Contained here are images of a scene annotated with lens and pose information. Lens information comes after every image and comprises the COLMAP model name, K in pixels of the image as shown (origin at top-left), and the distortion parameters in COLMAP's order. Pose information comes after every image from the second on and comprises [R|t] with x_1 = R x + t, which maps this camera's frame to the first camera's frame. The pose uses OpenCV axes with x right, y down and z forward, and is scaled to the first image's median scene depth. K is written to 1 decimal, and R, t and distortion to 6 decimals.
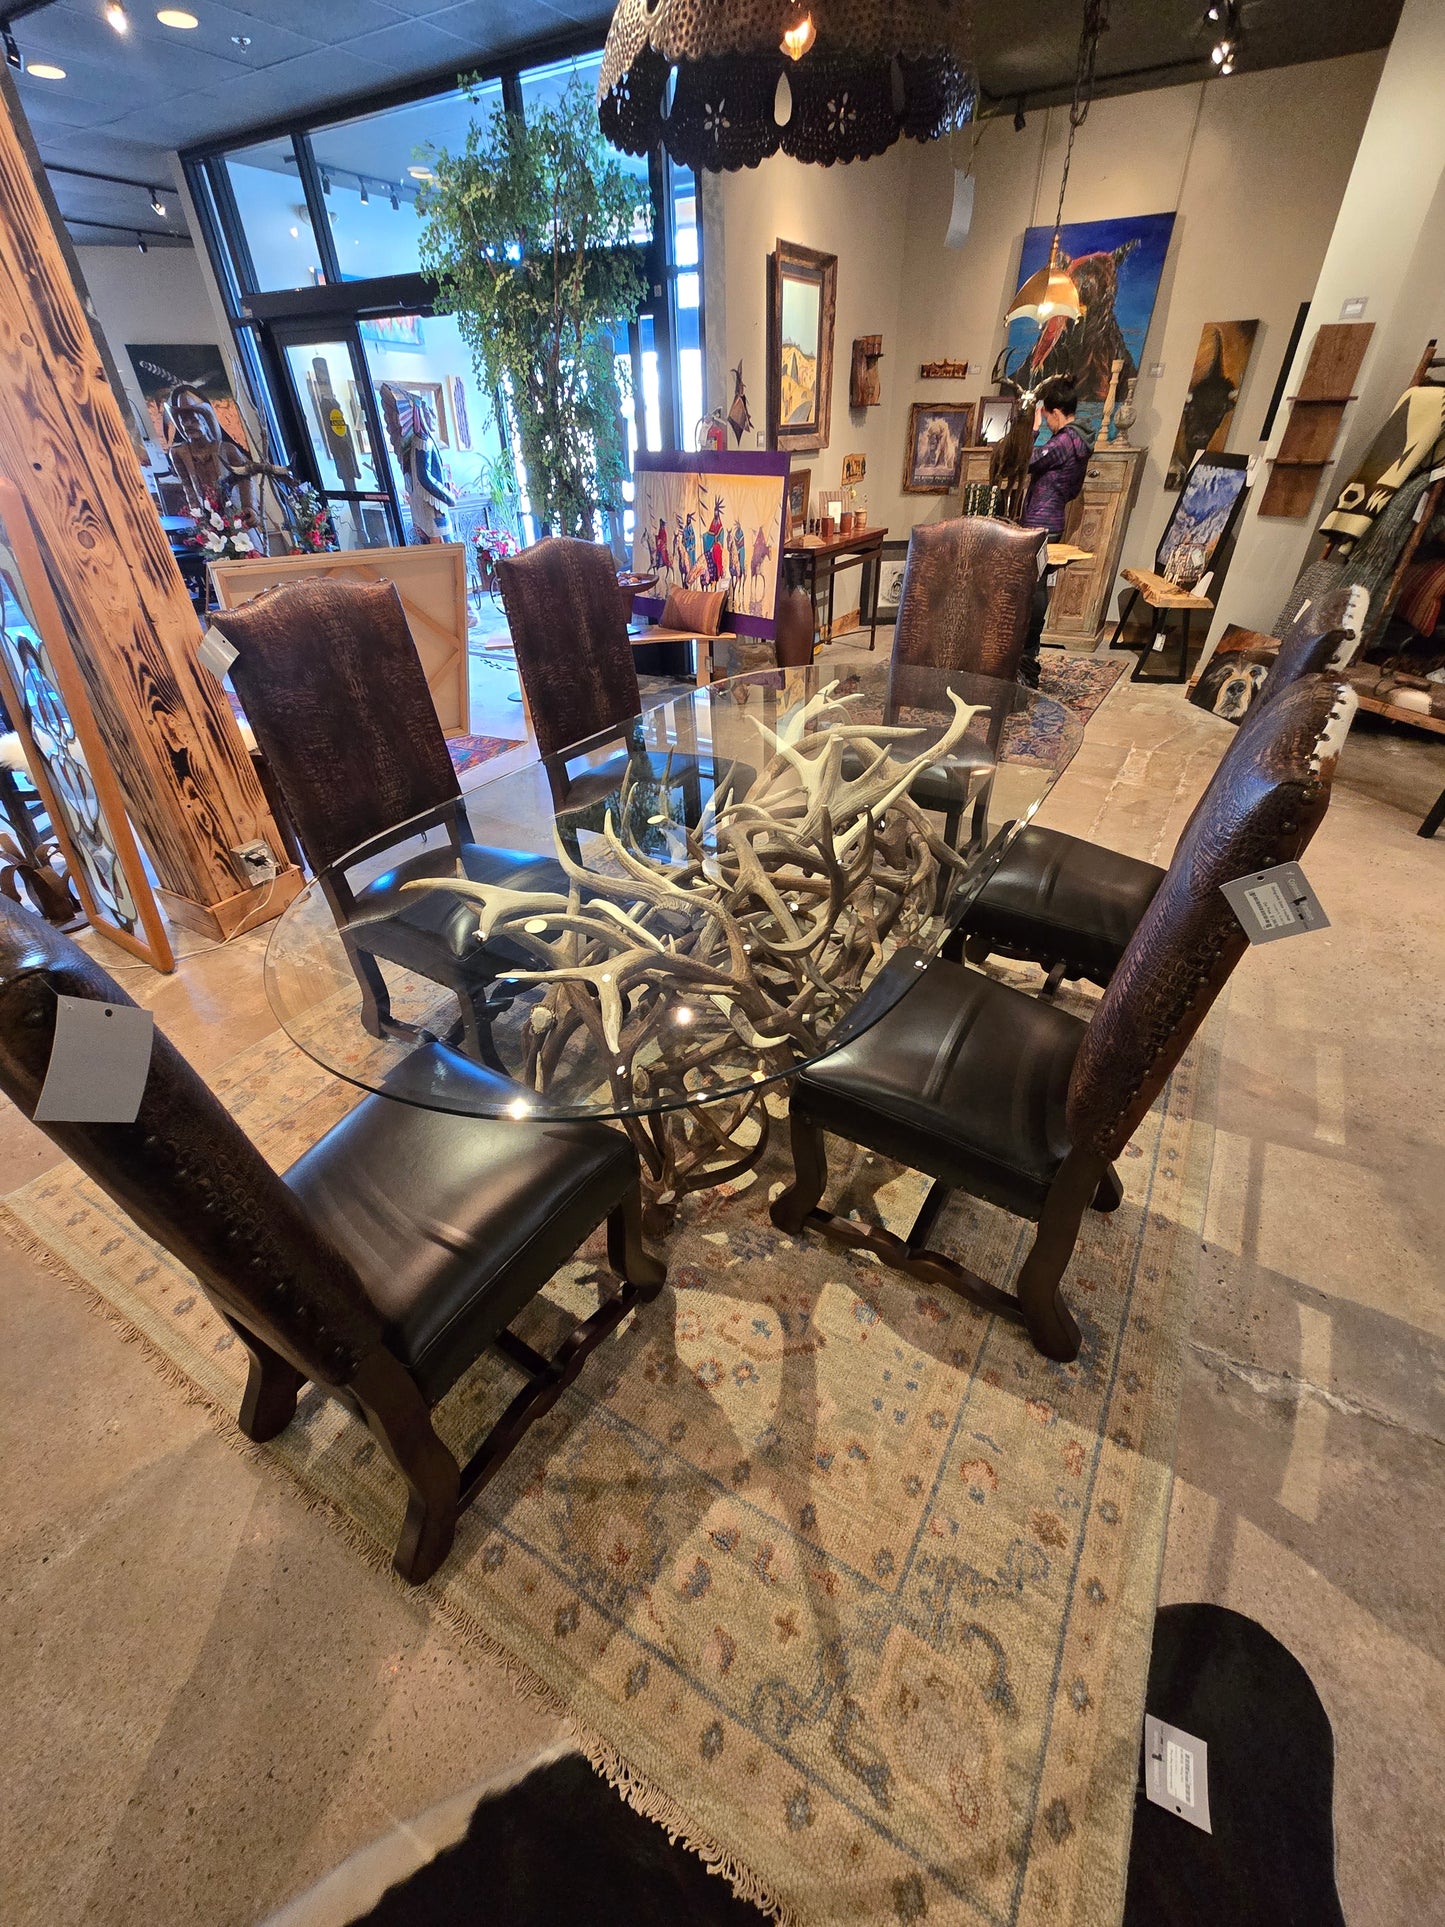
lens RADIAL K [[785.1, 0, 724.8], [0, 785.1, 973.2], [0, 0, 1]] dist [0.000040, 0.001274]
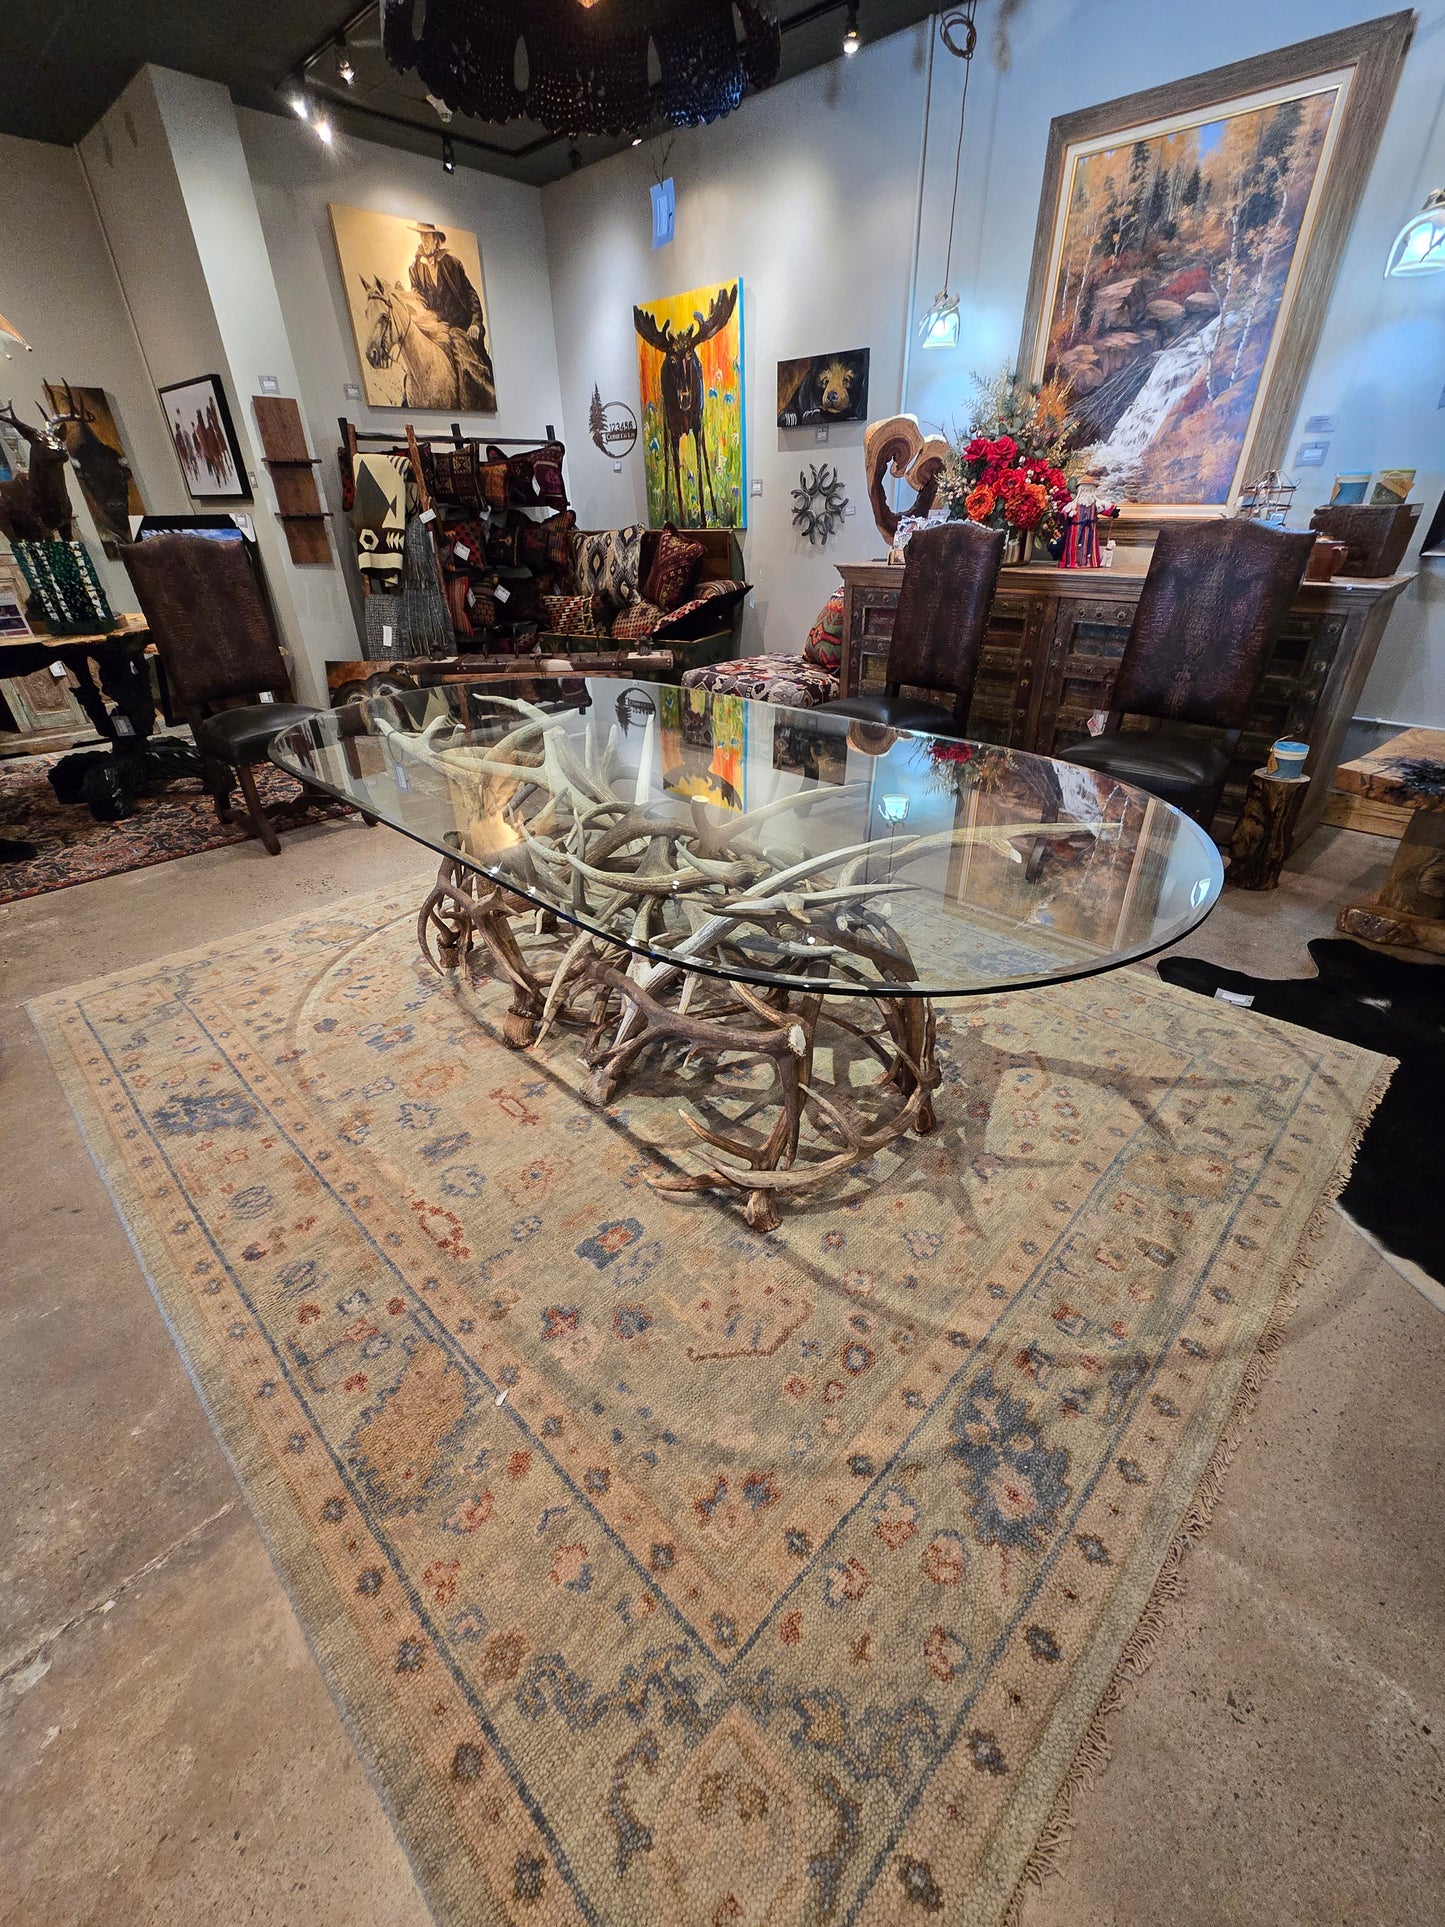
lens RADIAL K [[788.2, 0, 726.6], [0, 788.2, 978.8], [0, 0, 1]] dist [0.000388, 0.000129]
pose [[0.232057, -0.492486, 0.838813, -0.369418], [0.572943, 0.766087, 0.291283, -0.111653], [-0.786057, 0.412998, 0.459942, 0.253458]]
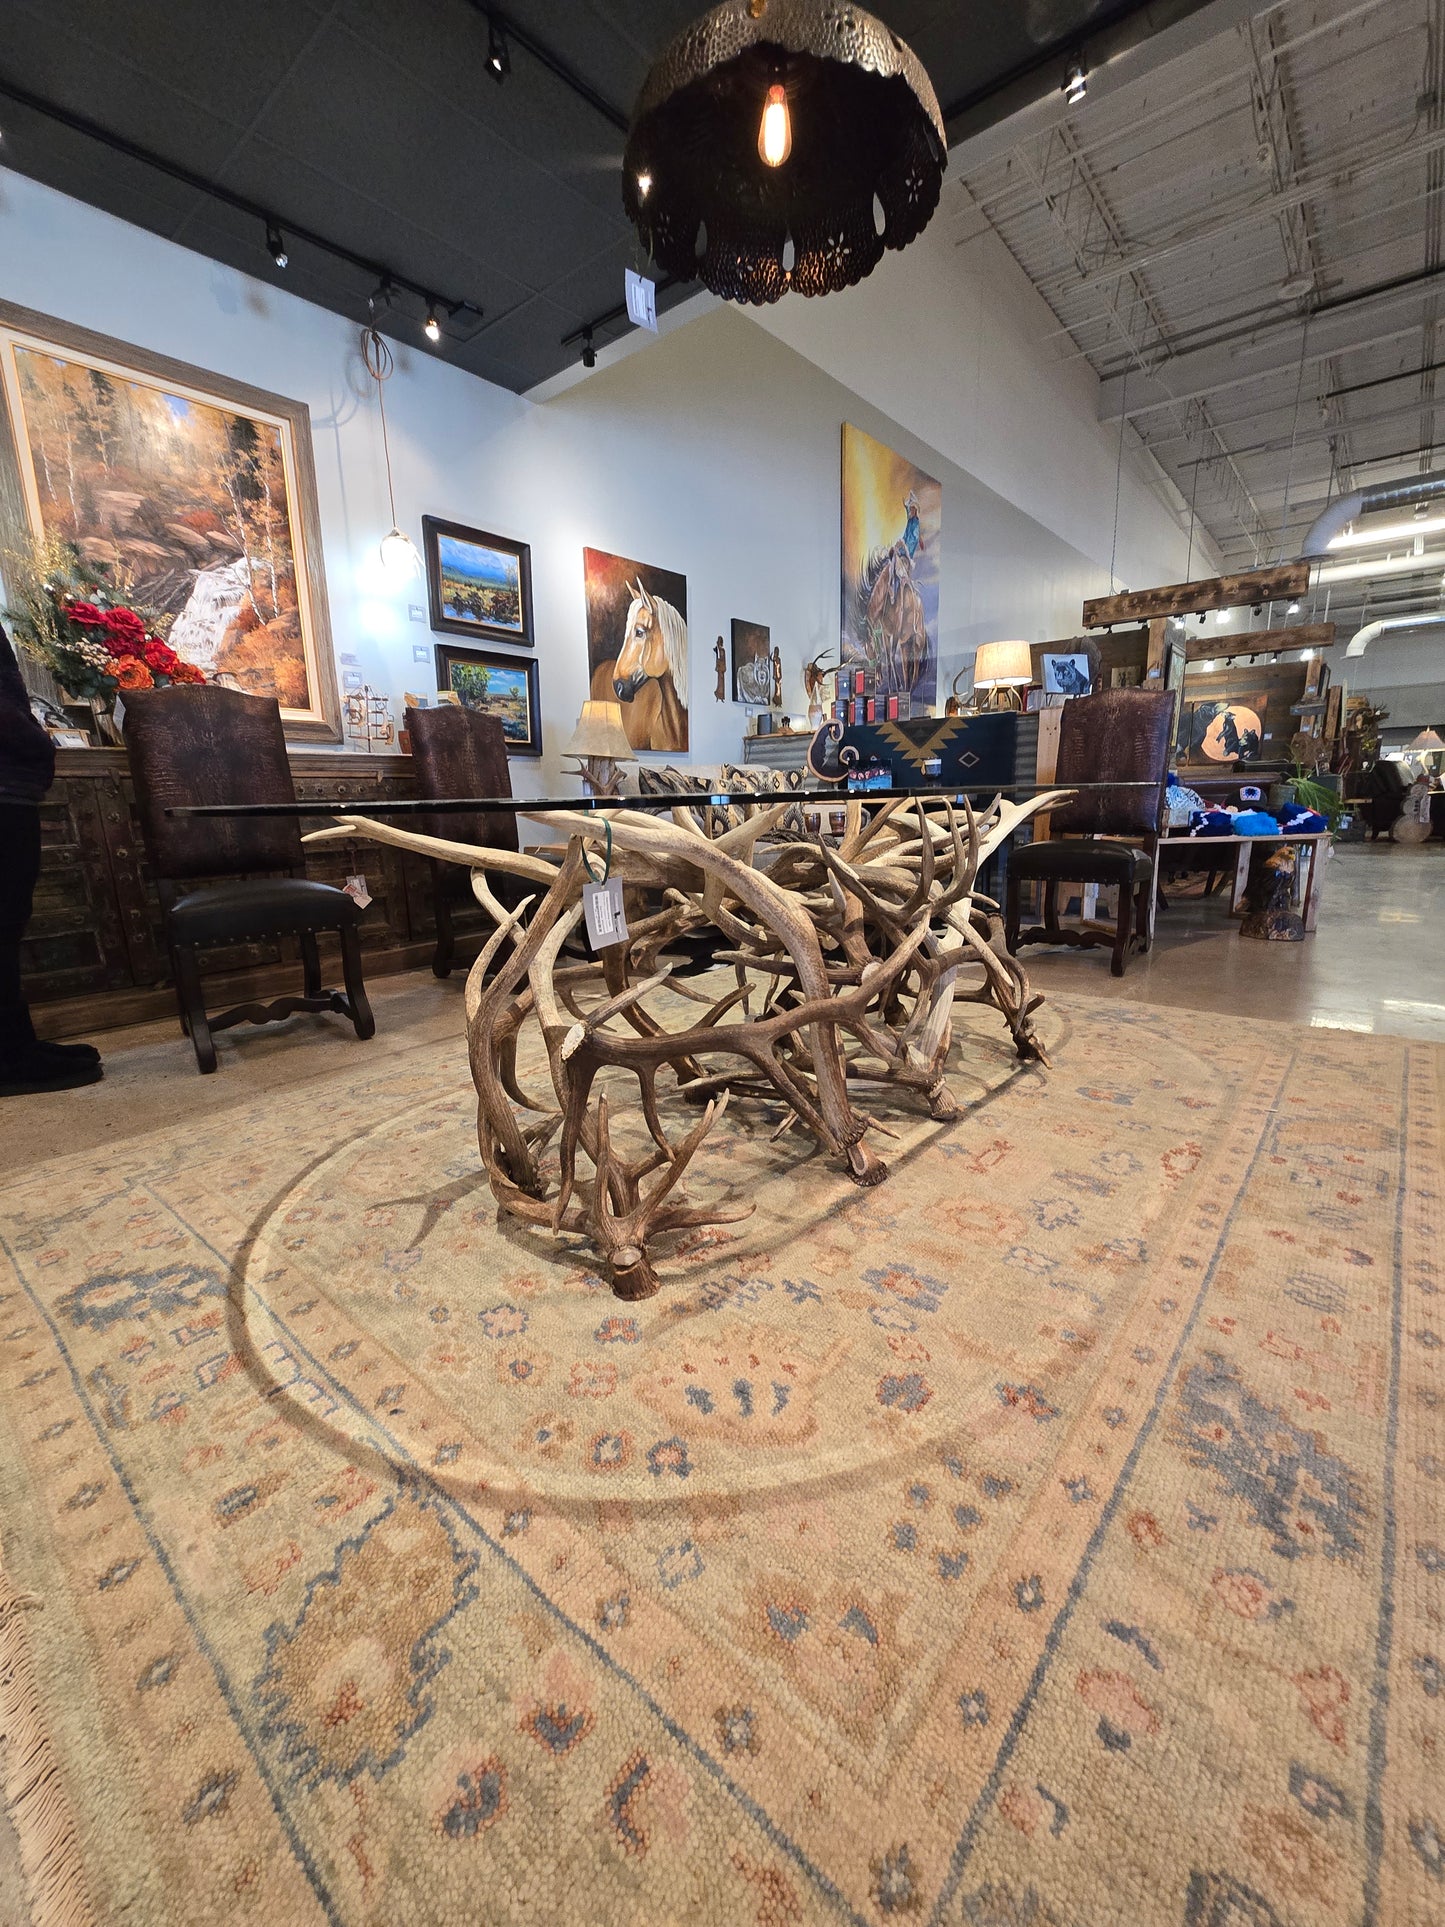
lens RADIAL K [[785.1, 0, 724.8], [0, 785.1, 973.2], [0, 0, 1]] dist [0.000040, 0.001274]
pose [[-0.985899, 0.007705, 0.167162, -0.005814], [0.129160, 0.670174, 0.730879, -0.341499], [-0.106396, 0.742164, -0.661719, 0.768546]]
